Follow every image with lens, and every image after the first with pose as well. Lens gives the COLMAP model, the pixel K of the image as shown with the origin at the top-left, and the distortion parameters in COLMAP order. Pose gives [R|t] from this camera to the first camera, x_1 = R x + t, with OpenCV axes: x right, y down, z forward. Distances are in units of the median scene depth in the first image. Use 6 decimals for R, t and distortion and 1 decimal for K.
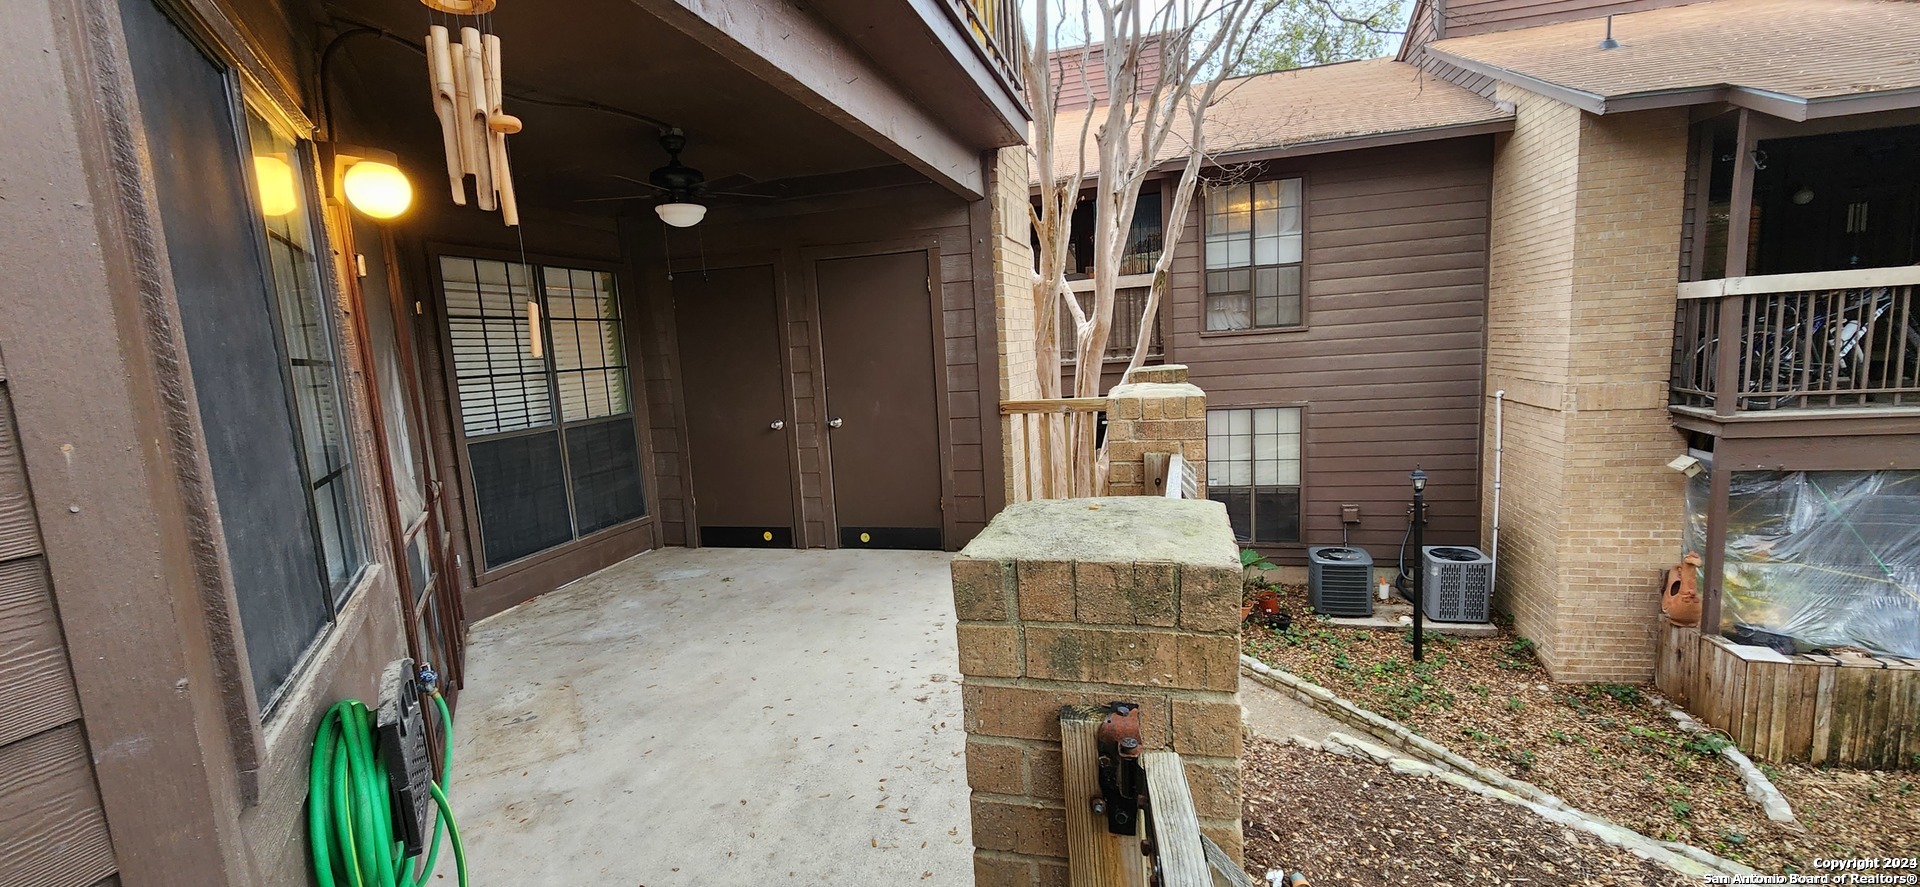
lens RADIAL K [[783.5, 0, 959.5], [0, 783.5, 456.1], [0, 0, 1]] dist [-0.000029, 0.000036]
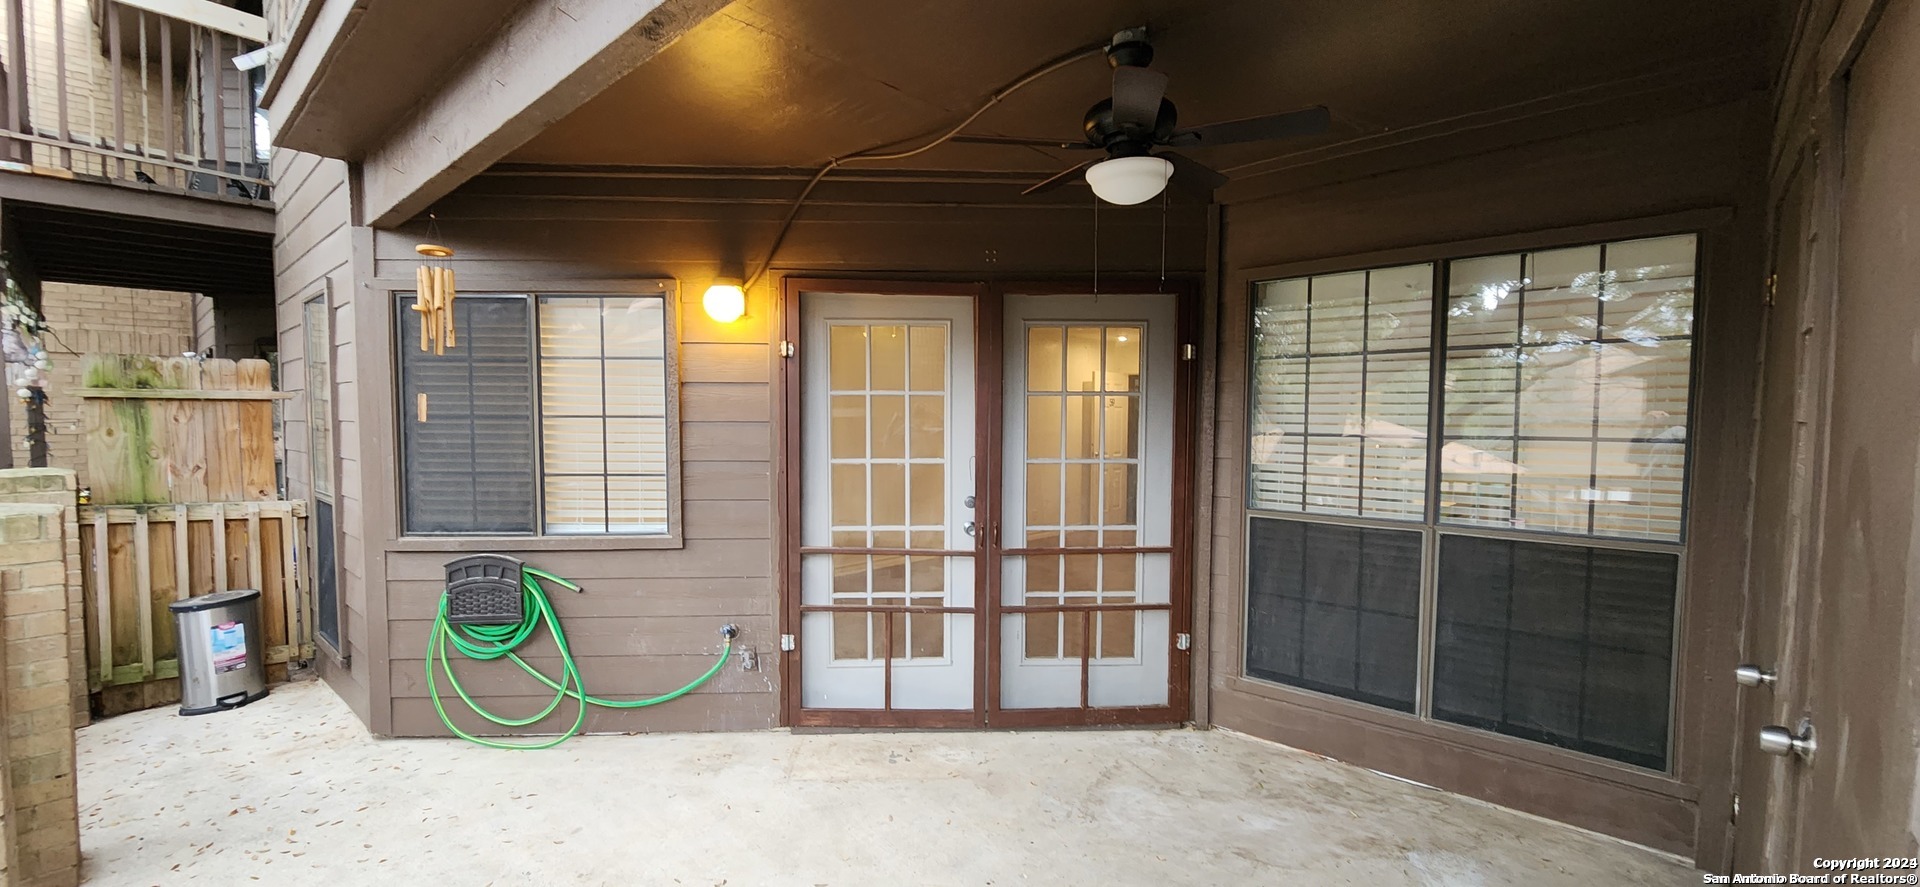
lens RADIAL K [[783.5, 0, 959.5], [0, 783.5, 456.1], [0, 0, 1]] dist [-0.000029, 0.000036]
pose [[-0.463147, 0.096316, -0.881032, 0.174094], [-0.106486, 0.980829, 0.163204, -0.147403], [0.879861, 0.169405, -0.444012, 0.943552]]
